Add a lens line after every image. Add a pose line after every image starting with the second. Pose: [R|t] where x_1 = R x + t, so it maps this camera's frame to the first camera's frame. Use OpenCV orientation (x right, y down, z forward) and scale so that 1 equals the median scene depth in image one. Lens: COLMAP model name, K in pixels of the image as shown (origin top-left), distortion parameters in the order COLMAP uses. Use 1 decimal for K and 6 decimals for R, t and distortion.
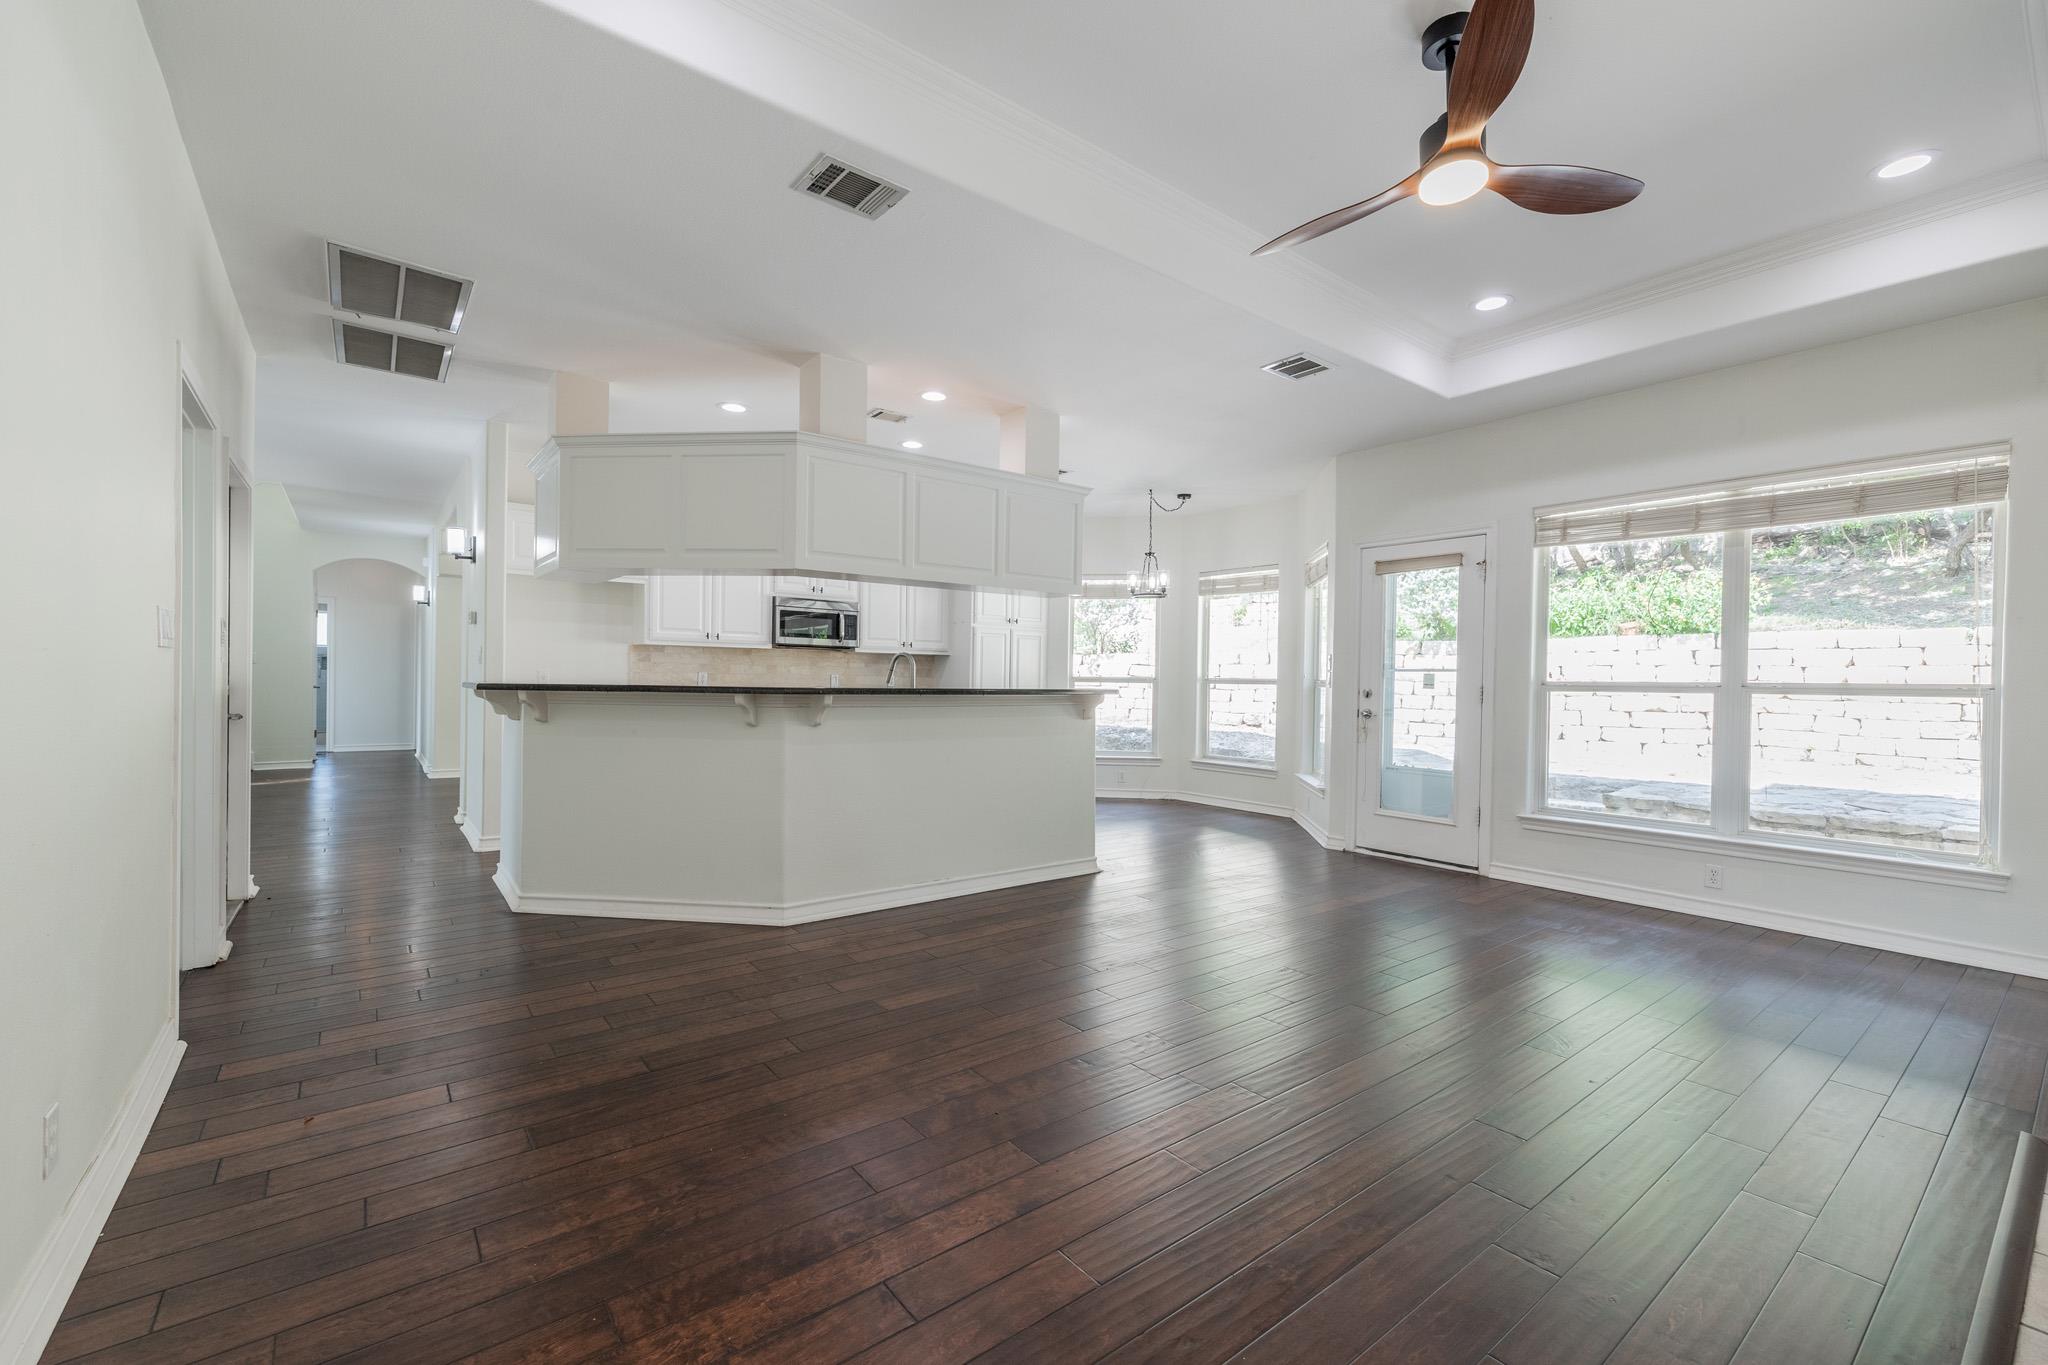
lens RADIAL K [[855.2, 0, 1020.0], [0, 855.2, 684.1], [0, 0, 1]] dist [0.002820, -0.000361]
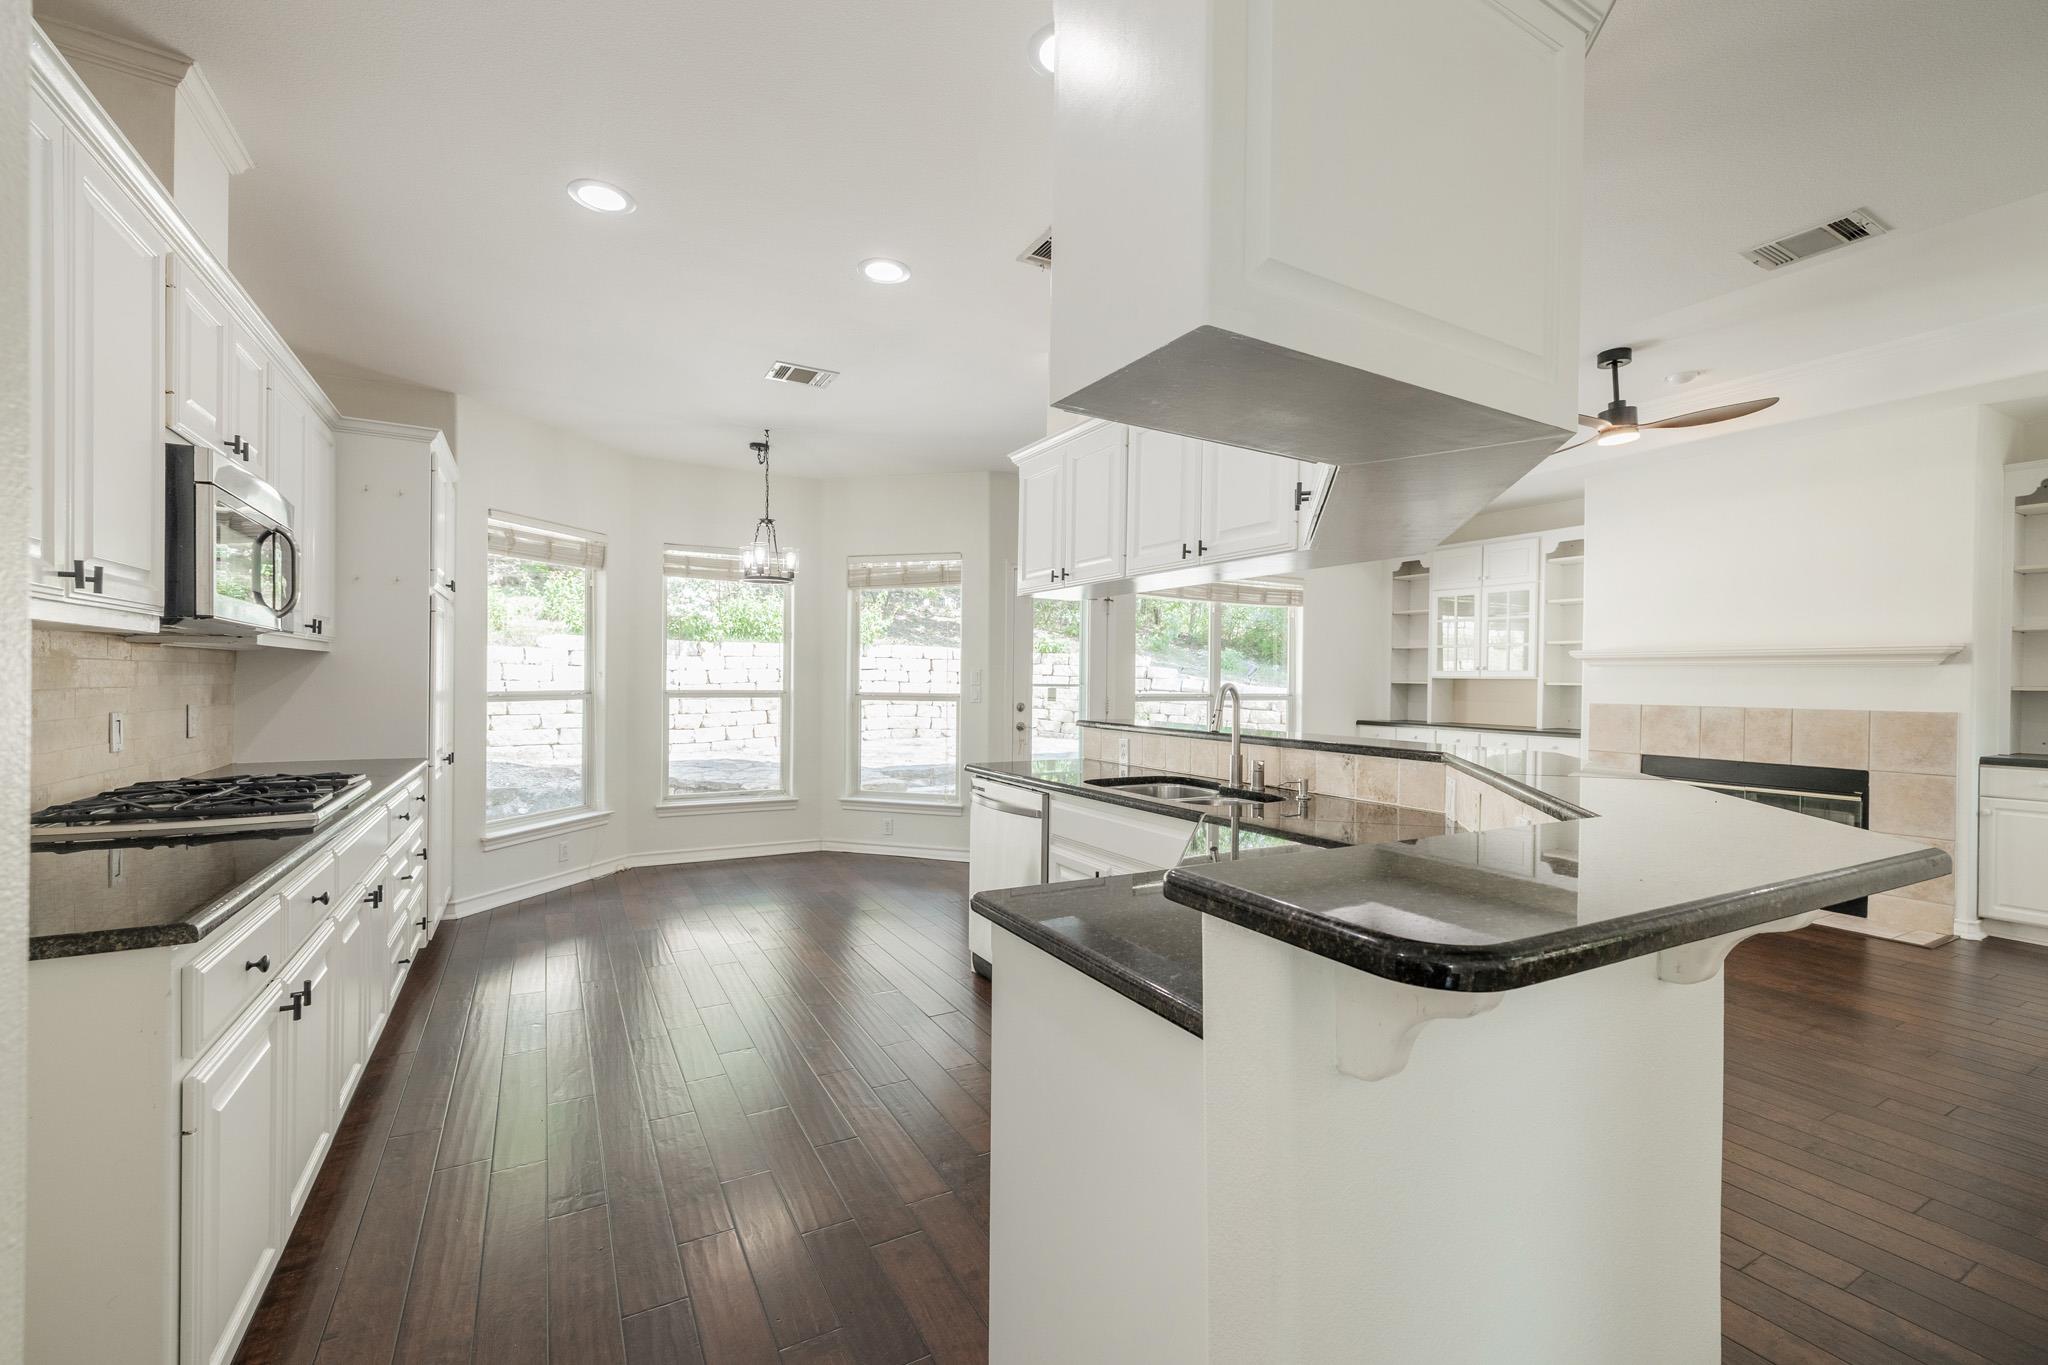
lens RADIAL K [[855.2, 0, 1020.0], [0, 855.2, 684.1], [0, 0, 1]] dist [0.002820, -0.000361]
pose [[0.152003, -0.019683, 0.988184, -0.709735], [-0.003788, 0.999783, 0.020497, -0.044016], [-0.988373, -0.006859, 0.151895, 0.931744]]
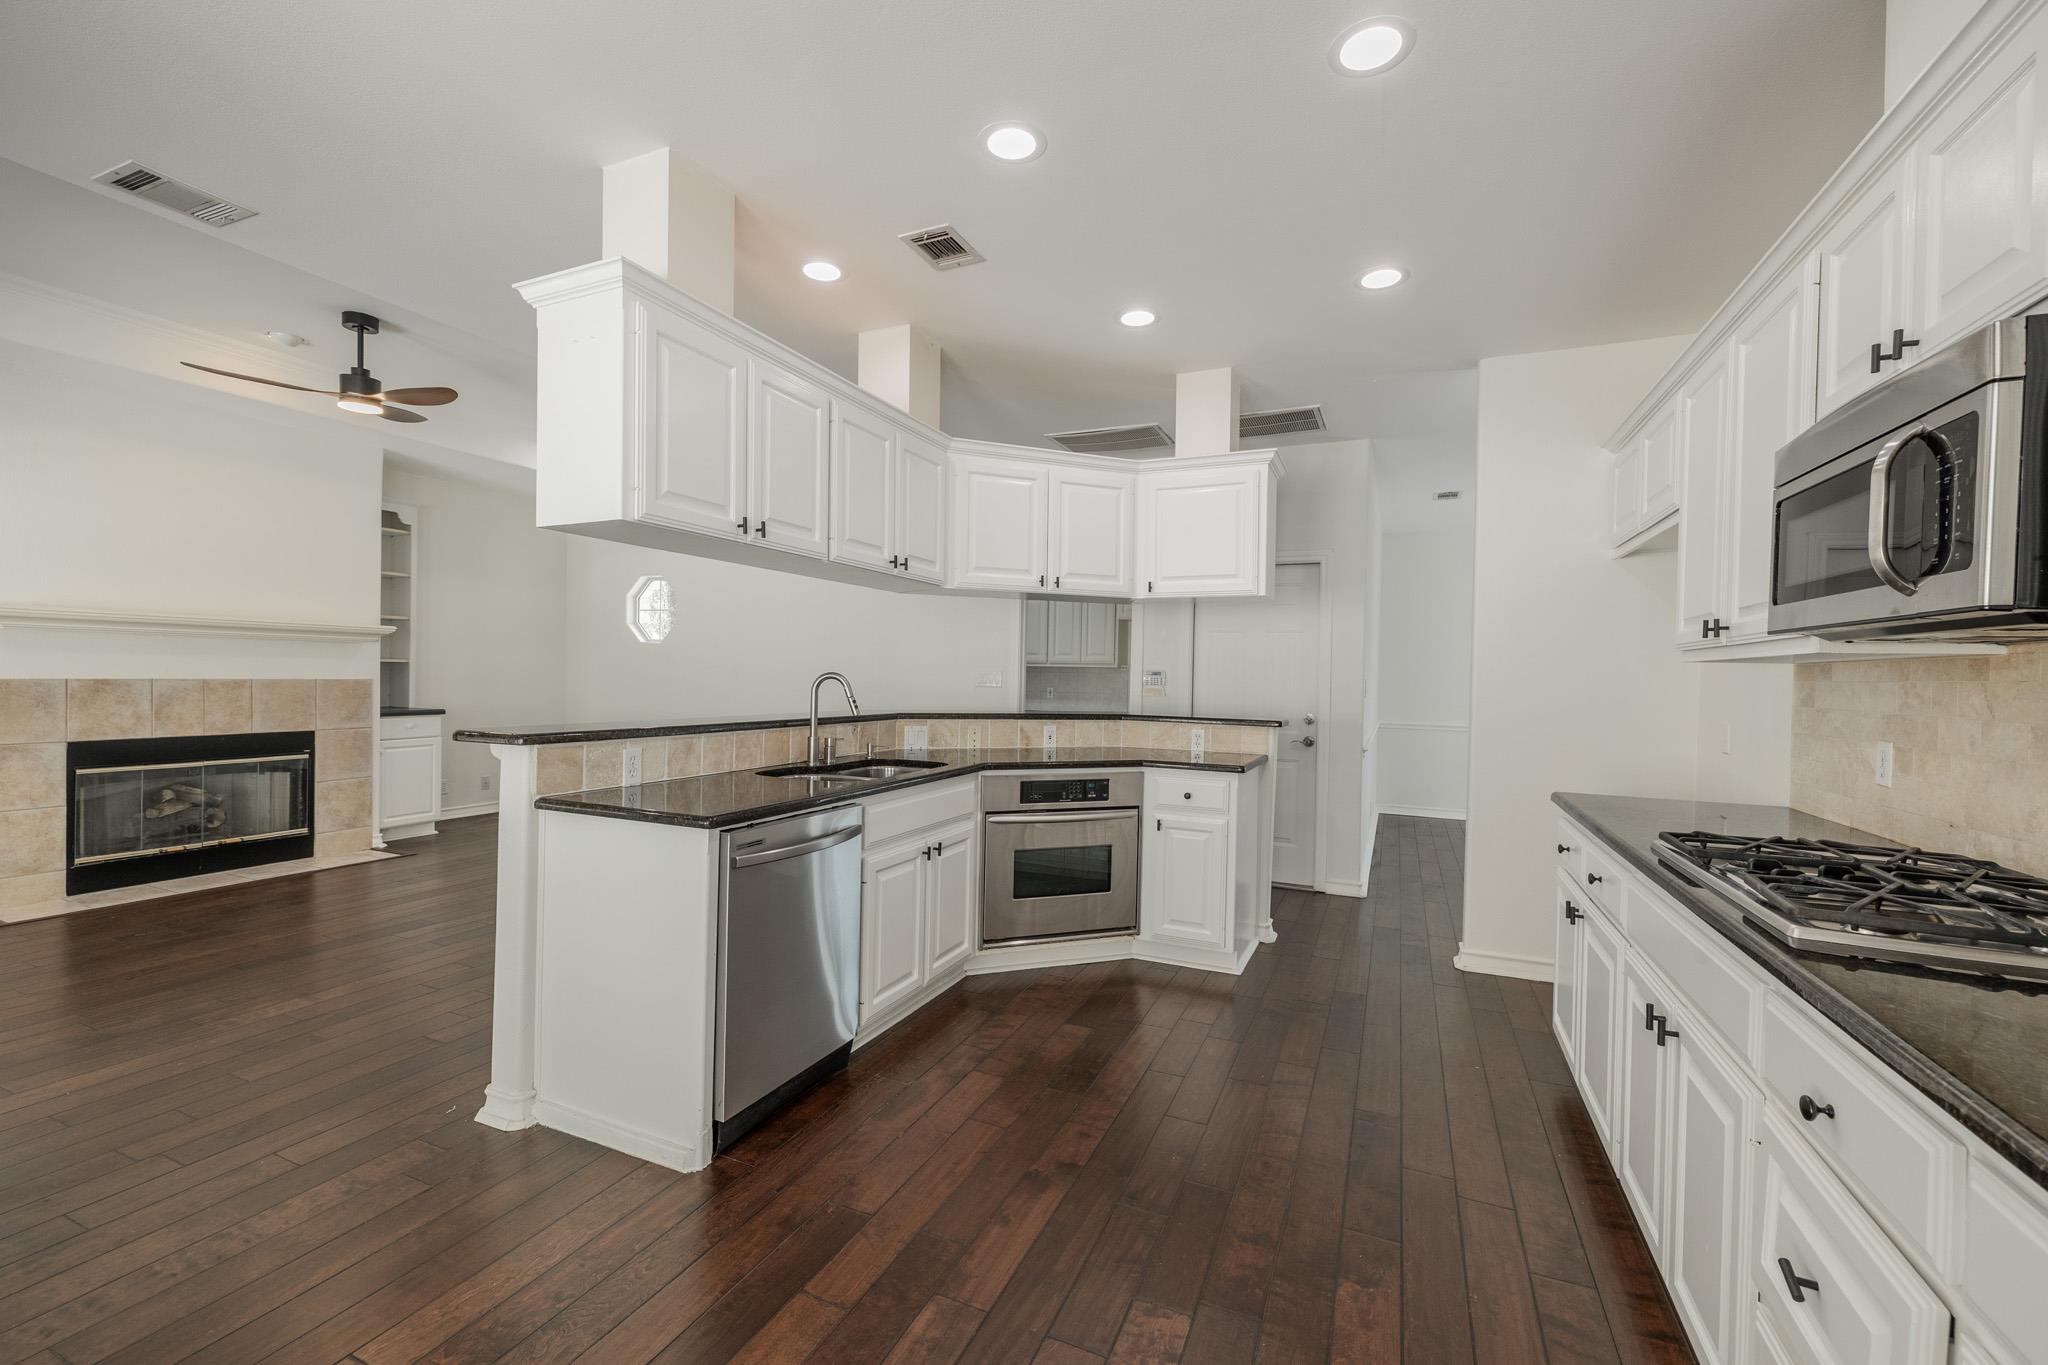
lens RADIAL K [[855.2, 0, 1020.0], [0, 855.2, 684.1], [0, 0, 1]] dist [0.002820, -0.000361]
pose [[-0.881133, -0.028854, -0.471987, 0.057180], [-0.037302, 0.999267, 0.008550, -0.035990], [0.471395, 0.025140, -0.881564, 1.522308]]
